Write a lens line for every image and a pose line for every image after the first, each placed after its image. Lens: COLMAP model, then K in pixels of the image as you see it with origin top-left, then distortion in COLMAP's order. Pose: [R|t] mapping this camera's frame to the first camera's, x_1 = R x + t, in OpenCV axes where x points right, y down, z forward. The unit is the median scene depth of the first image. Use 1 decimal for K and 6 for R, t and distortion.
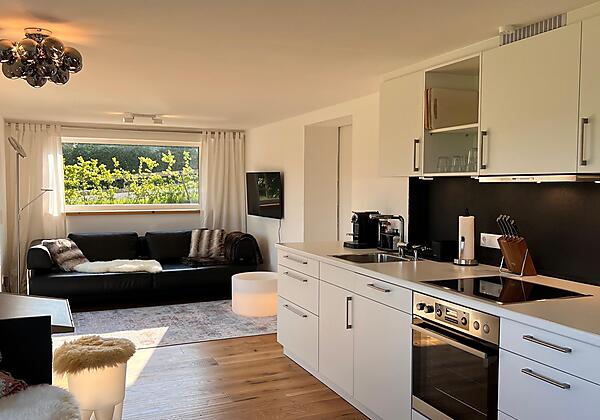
lens RADIAL K [[560.6, 0, 299.8], [0, 560.6, 209.9], [0, 0, 1]] dist [0.120012, 0.000000]
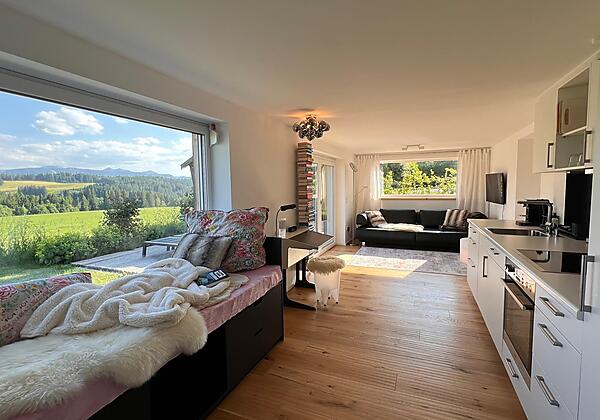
lens RADIAL K [[300.0, 0, 300.0], [0, 300.0, 209.1], [0, 0, 1]] dist [-0.001349, -0.000796]
pose [[0.705209, 0.038292, -0.707965, 0.143077], [-0.013081, 0.999073, 0.041007, 0.002791], [0.708879, -0.019658, 0.705056, 0.052685]]
